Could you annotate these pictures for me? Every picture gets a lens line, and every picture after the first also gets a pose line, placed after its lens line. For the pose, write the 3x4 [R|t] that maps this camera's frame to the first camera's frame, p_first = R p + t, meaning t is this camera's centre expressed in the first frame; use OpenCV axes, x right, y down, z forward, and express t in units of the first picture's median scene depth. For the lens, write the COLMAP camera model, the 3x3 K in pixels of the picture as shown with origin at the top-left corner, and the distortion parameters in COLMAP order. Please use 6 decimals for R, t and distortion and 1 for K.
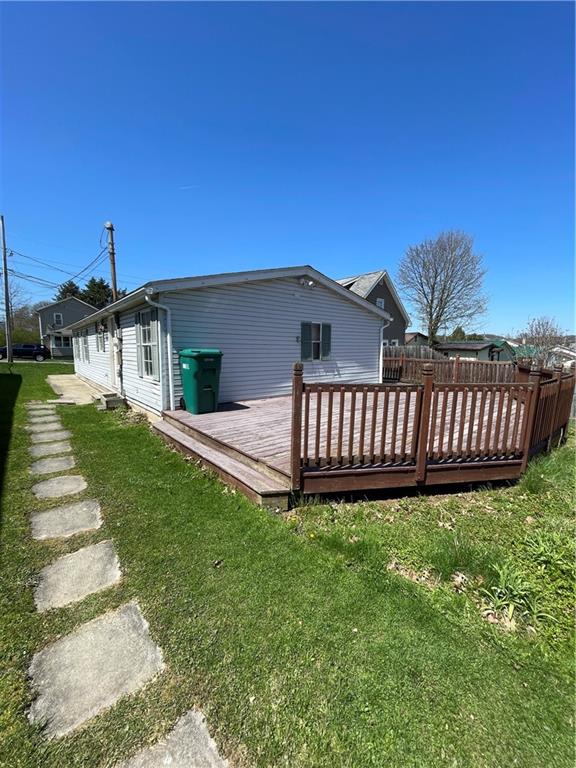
lens RADIAL K [[305.4, 0, 282.6], [0, 305.4, 384.0], [0, 0, 1]] dist [0.001284, 0.000079]
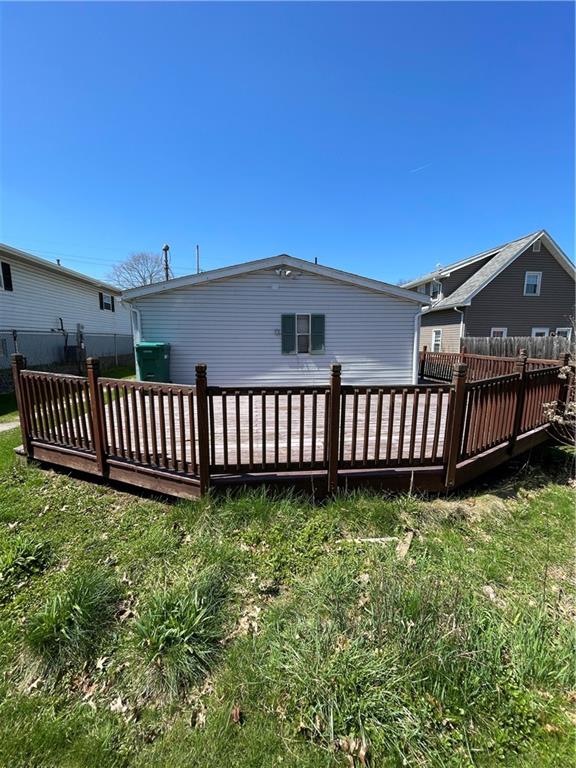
lens RADIAL K [[305.4, 0, 286.4], [0, 305.4, 386.6], [0, 0, 1]] dist [0.001284, 0.000079]
pose [[0.841420, 0.071712, -0.535602, 0.574180], [-0.056432, 0.997397, 0.044890, -0.017635], [0.537427, -0.007546, 0.843277, 0.180002]]
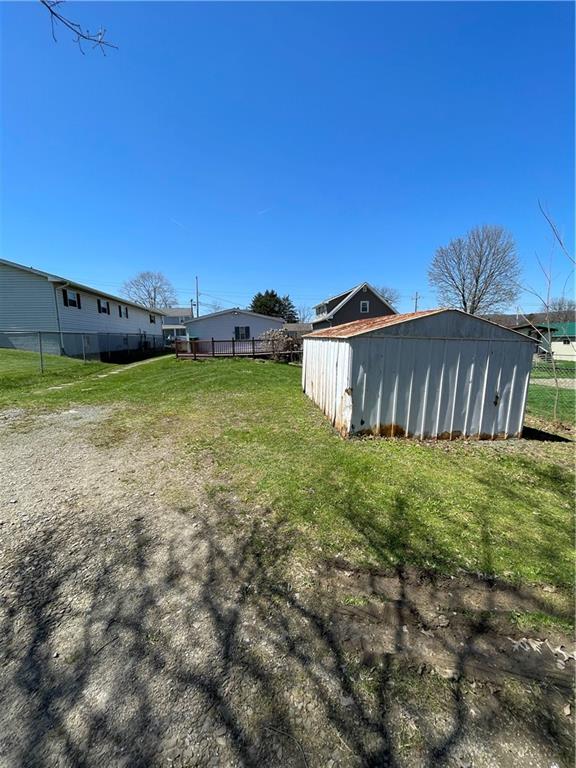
lens RADIAL K [[305.4, 0, 286.2], [0, 305.4, 388.0], [0, 0, 1]] dist [0.001284, 0.000079]
pose [[0.851213, 0.048472, -0.522577, 1.942784], [-0.030399, 0.998608, 0.043111, 0.232409], [0.523939, -0.020811, 0.851502, -1.198220]]
